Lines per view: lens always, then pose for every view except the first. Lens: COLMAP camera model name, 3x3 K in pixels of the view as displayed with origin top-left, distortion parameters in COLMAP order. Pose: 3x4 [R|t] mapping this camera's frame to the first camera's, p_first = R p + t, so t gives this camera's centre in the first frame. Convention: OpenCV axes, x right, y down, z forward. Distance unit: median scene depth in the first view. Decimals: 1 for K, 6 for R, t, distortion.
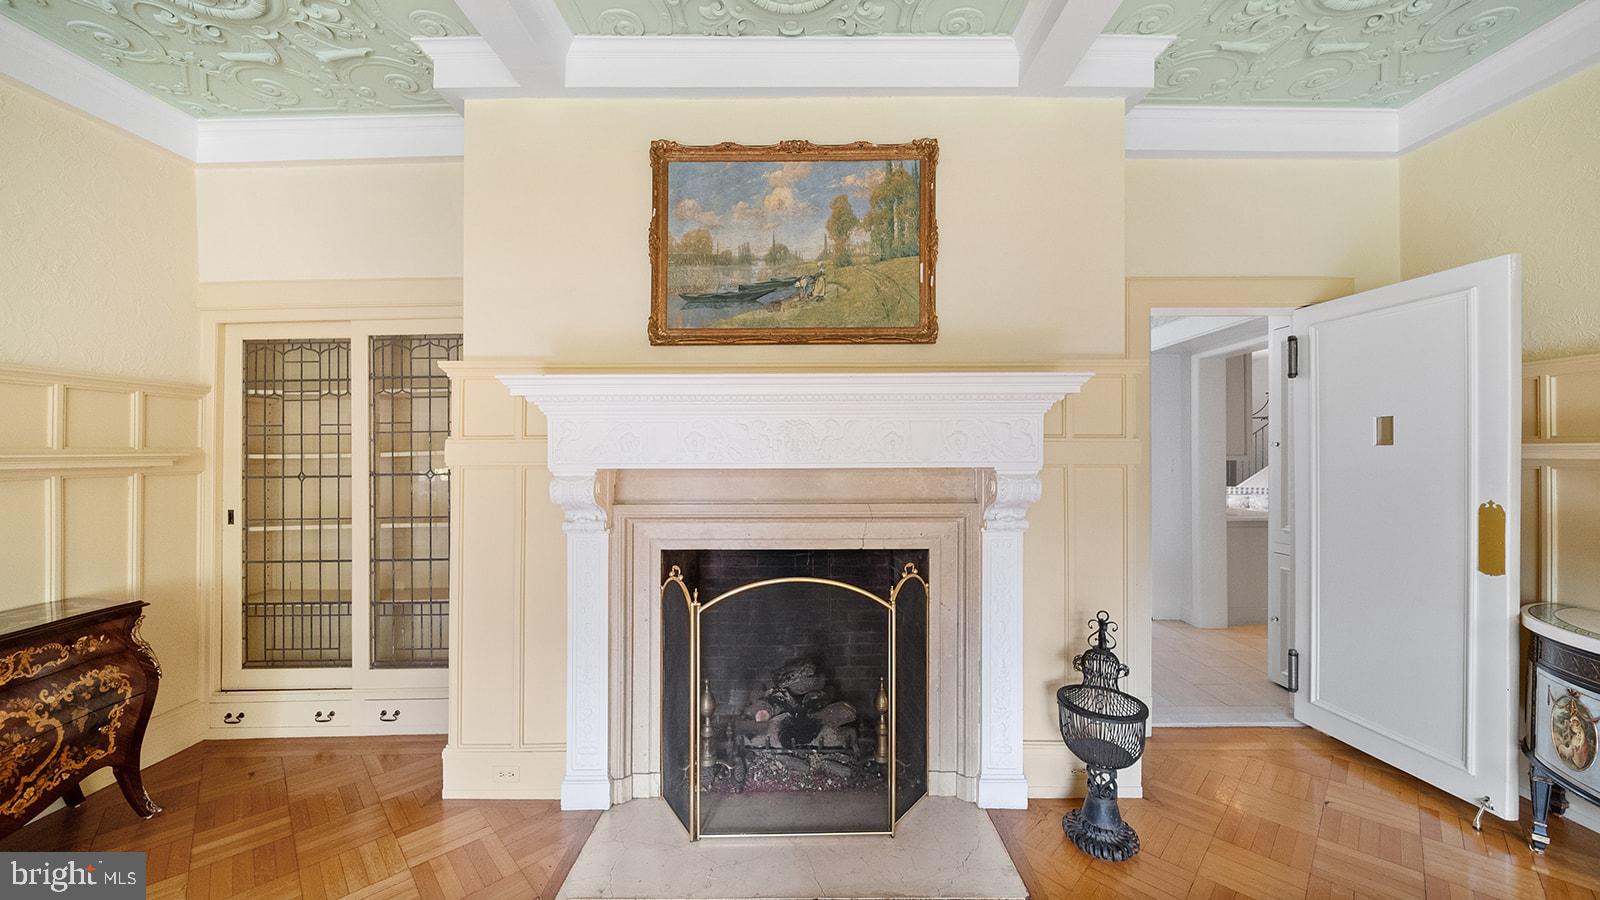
lens RADIAL K [[571.0, 0, 806.6], [0, 571.0, 456.8], [0, 0, 1]] dist [0.002058, -0.001694]
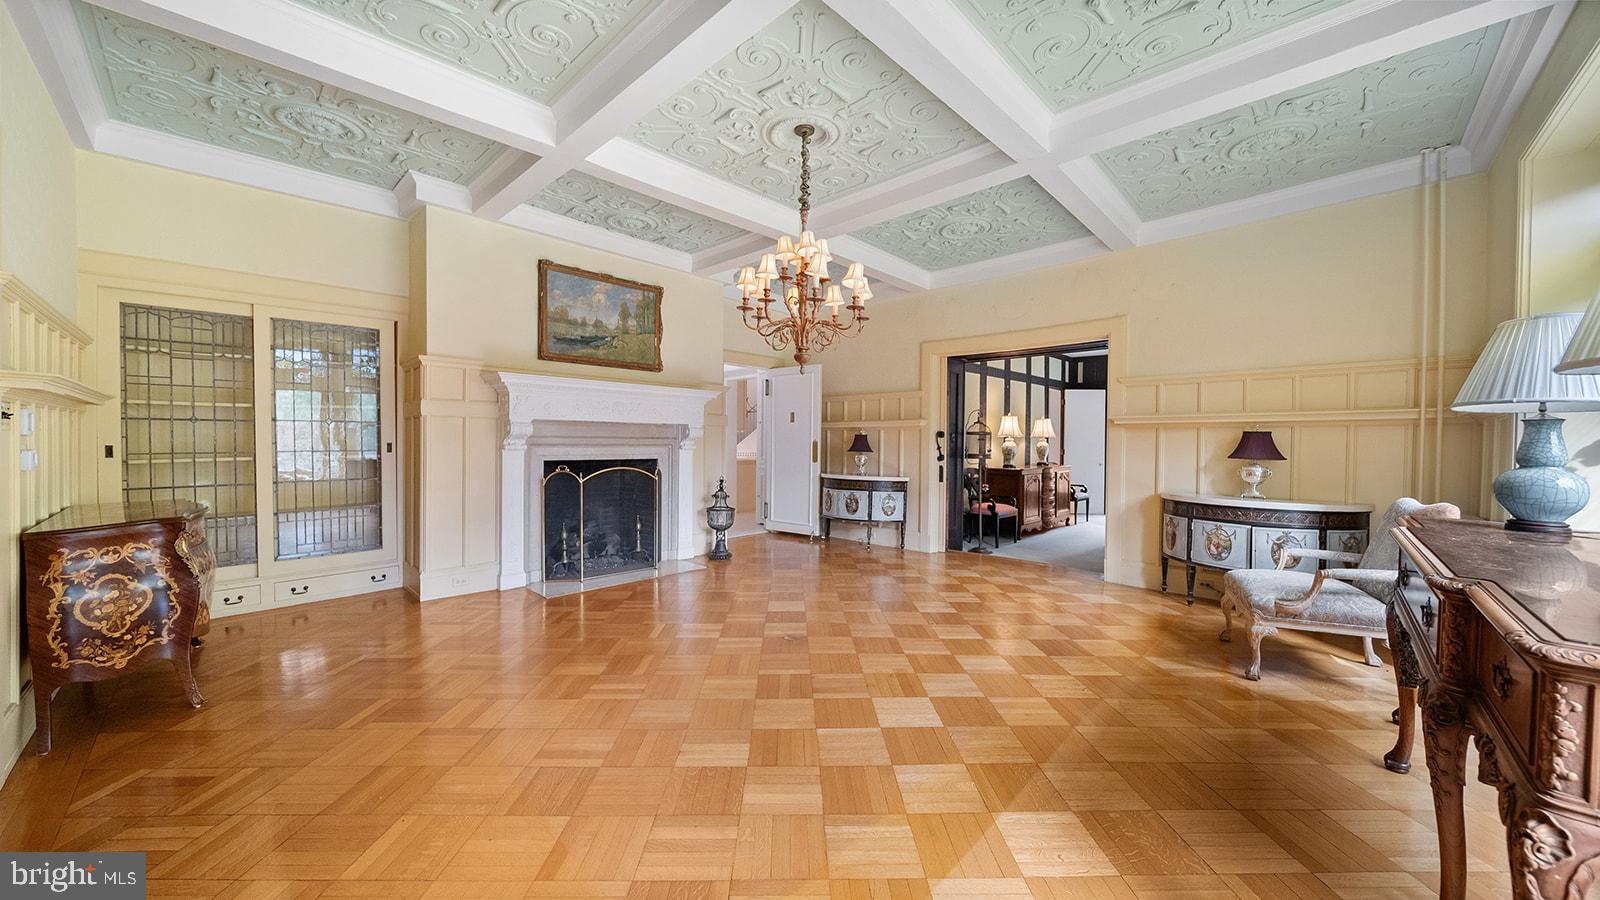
lens RADIAL K [[571.0, 0, 800.0], [0, 571.0, 448.8], [0, 0, 1]] dist [0.002058, -0.001694]
pose [[0.688427, 0.001304, 0.725305, -1.096440], [-0.011019, 0.999902, 0.008661, 0.092591], [-0.725222, -0.013955, 0.688373, -1.058151]]
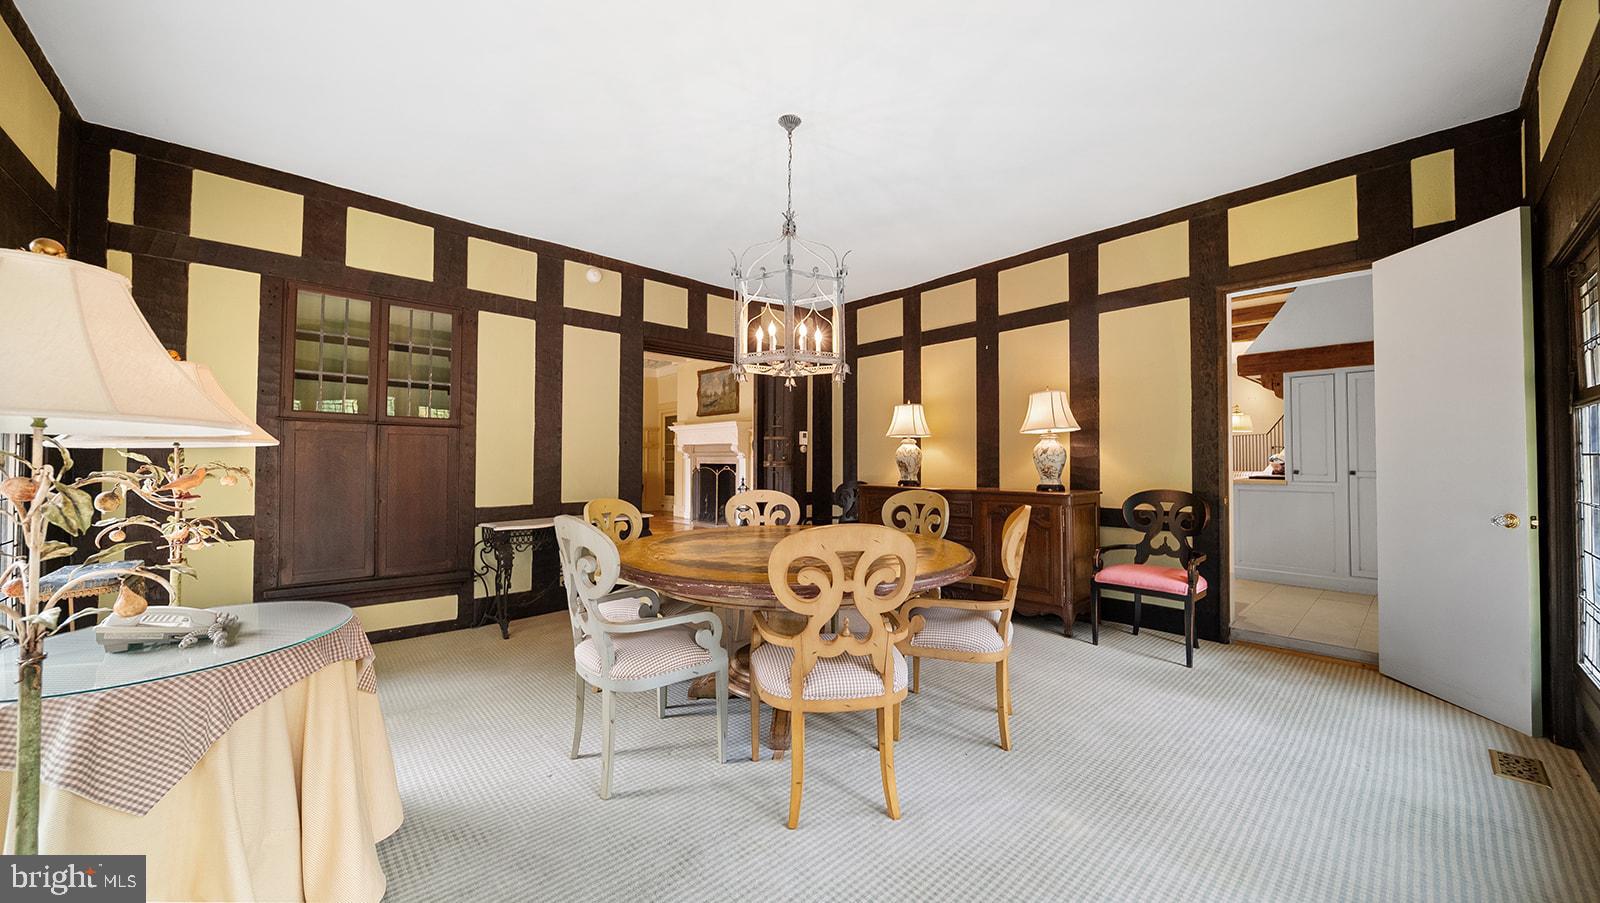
lens RADIAL K [[571.0, 0, 800.8], [0, 571.0, 448.7], [0, 0, 1]] dist [0.002058, -0.001694]
pose [[0.676743, -0.005794, -0.736197, 3.494008], [-0.004818, 0.999913, -0.012299, 0.100236], [0.736204, 0.011871, 0.676656, -1.392891]]
